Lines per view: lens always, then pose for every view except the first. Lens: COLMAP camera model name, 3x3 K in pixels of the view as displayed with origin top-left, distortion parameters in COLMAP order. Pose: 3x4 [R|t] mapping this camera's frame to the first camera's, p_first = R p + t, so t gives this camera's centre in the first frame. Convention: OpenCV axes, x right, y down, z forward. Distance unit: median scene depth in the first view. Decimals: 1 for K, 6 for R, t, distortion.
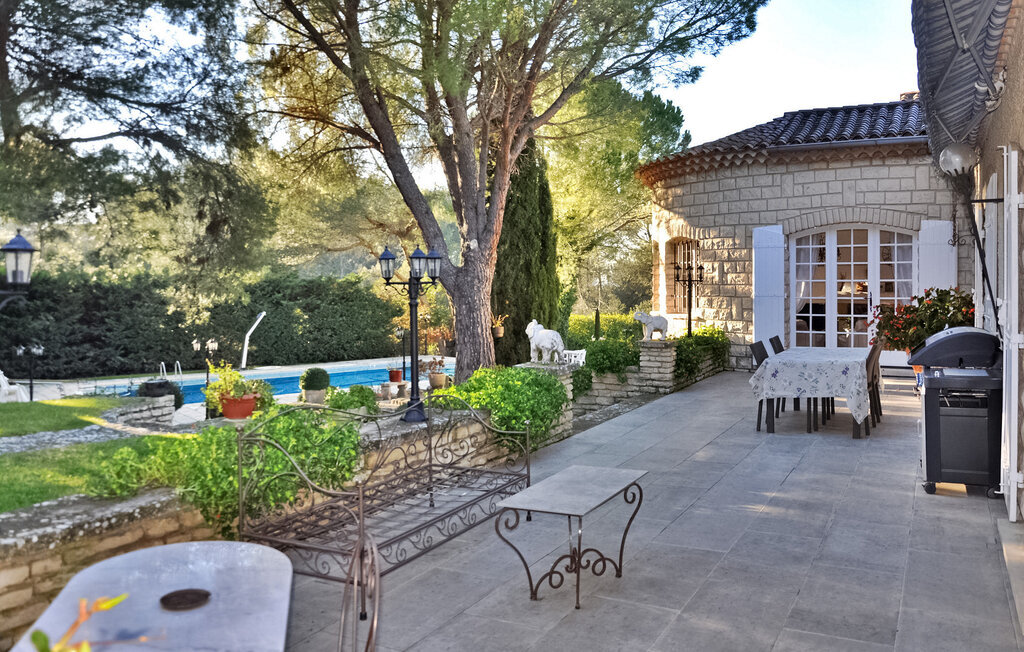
lens RADIAL K [[803.5, 0, 518.9], [0, 803.5, 294.1], [0, 0, 1]] dist [-0.038186, 0.011042]
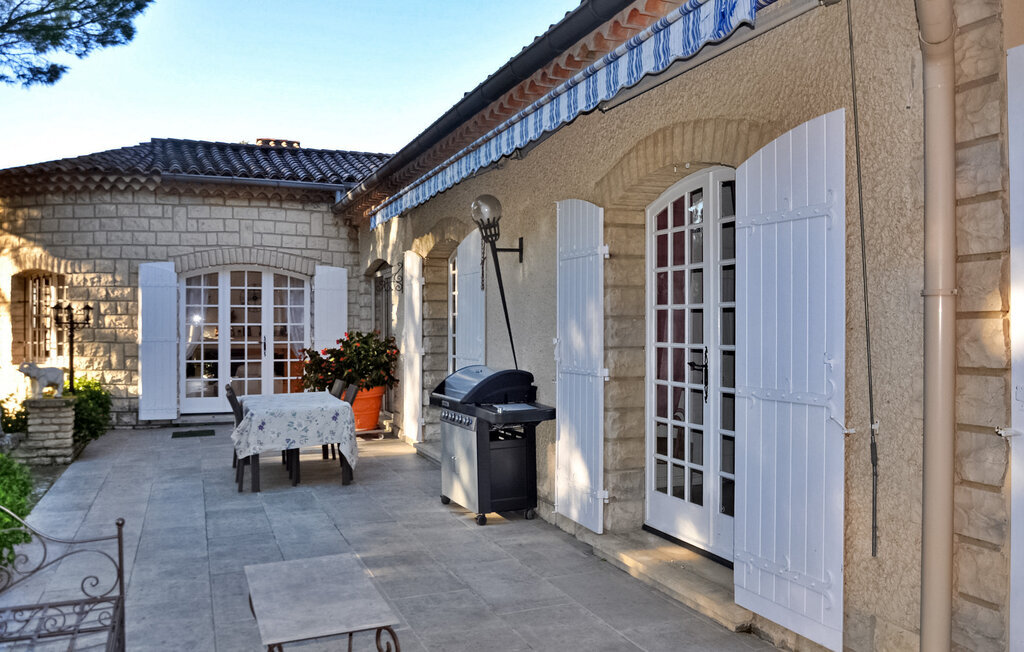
lens RADIAL K [[826.1, 0, 512.0], [0, 826.1, 326.0], [0, 0, 1]] dist [-0.032938, 0.003567]
pose [[0.653771, 0.004881, 0.756677, -0.120609], [0.008506, 0.999869, -0.013798, 0.001524], [-0.756645, 0.015457, 0.653643, 0.108918]]
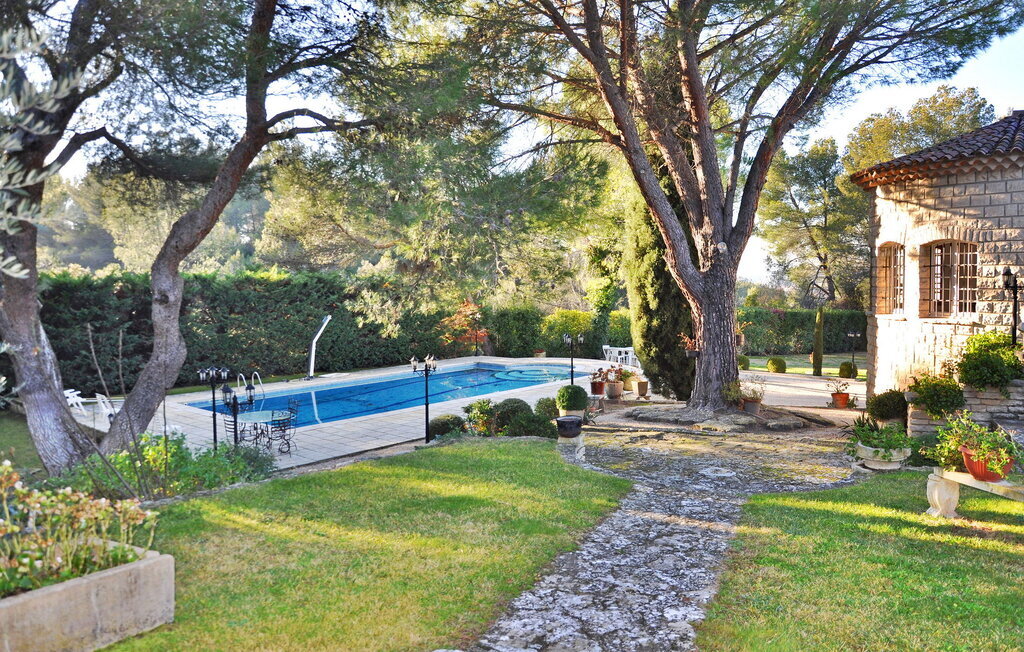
lens RADIAL K [[791.4, 0, 512.0], [0, 791.4, 326.0], [0, 0, 1]] dist [-0.039097, -0.002213]
pose [[0.992801, -0.019756, 0.118131, -0.480111], [0.013472, 0.998463, 0.053762, -0.027163], [-0.119012, -0.051784, 0.991542, 0.136201]]
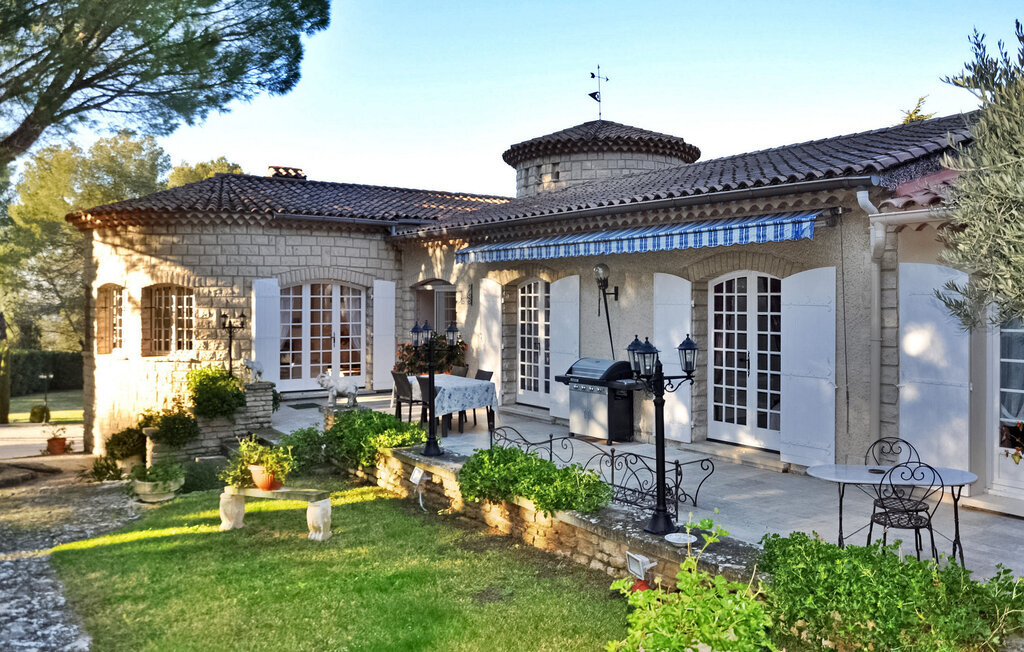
lens RADIAL K [[803.5, 0, 518.9], [0, 803.5, 294.1], [0, 0, 1]] dist [-0.038186, 0.011042]
pose [[0.457141, 0.013100, 0.889298, -0.571384], [0.009776, 0.999757, -0.019752, -0.035292], [-0.889340, 0.017723, 0.456902, 0.127106]]
